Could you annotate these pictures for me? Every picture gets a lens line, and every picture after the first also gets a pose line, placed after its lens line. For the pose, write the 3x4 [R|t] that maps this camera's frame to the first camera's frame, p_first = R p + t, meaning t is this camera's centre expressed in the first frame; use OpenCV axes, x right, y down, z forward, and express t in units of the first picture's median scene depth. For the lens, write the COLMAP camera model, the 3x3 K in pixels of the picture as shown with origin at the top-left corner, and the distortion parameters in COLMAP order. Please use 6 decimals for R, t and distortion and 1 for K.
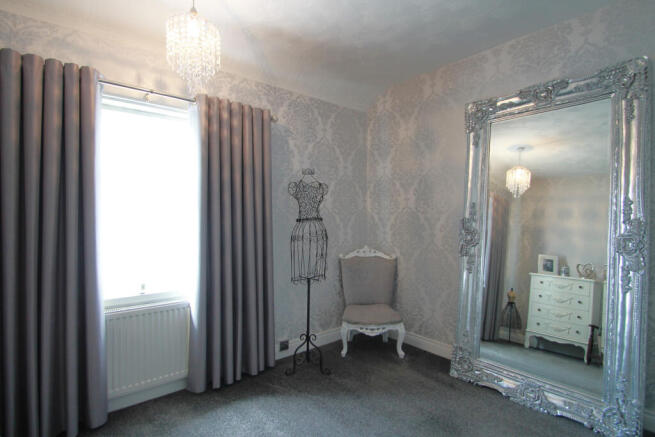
lens RADIAL K [[308.2, 0, 320.0], [0, 308.2, 217.9], [0, 0, 1]] dist [-0.001545, -0.000810]
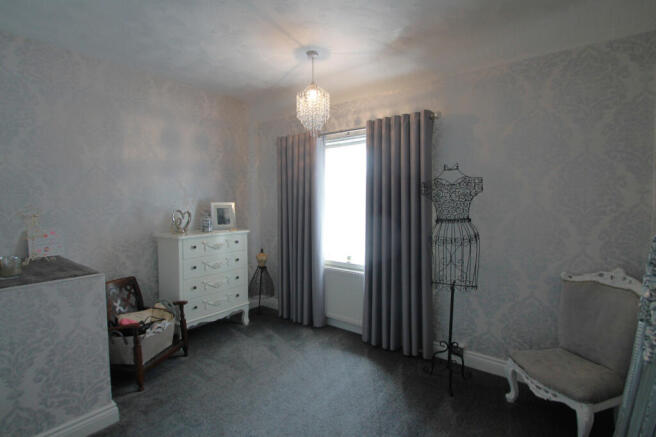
lens RADIAL K [[296.3, 0, 328.0], [0, 296.3, 218.5], [0, 0, 1]] dist [0.000153, -0.000049]
pose [[0.286457, 0.050829, -0.956744, 0.712990], [0.000978, 0.998576, 0.053344, -0.047516], [0.958093, -0.016216, 0.285999, 0.418684]]
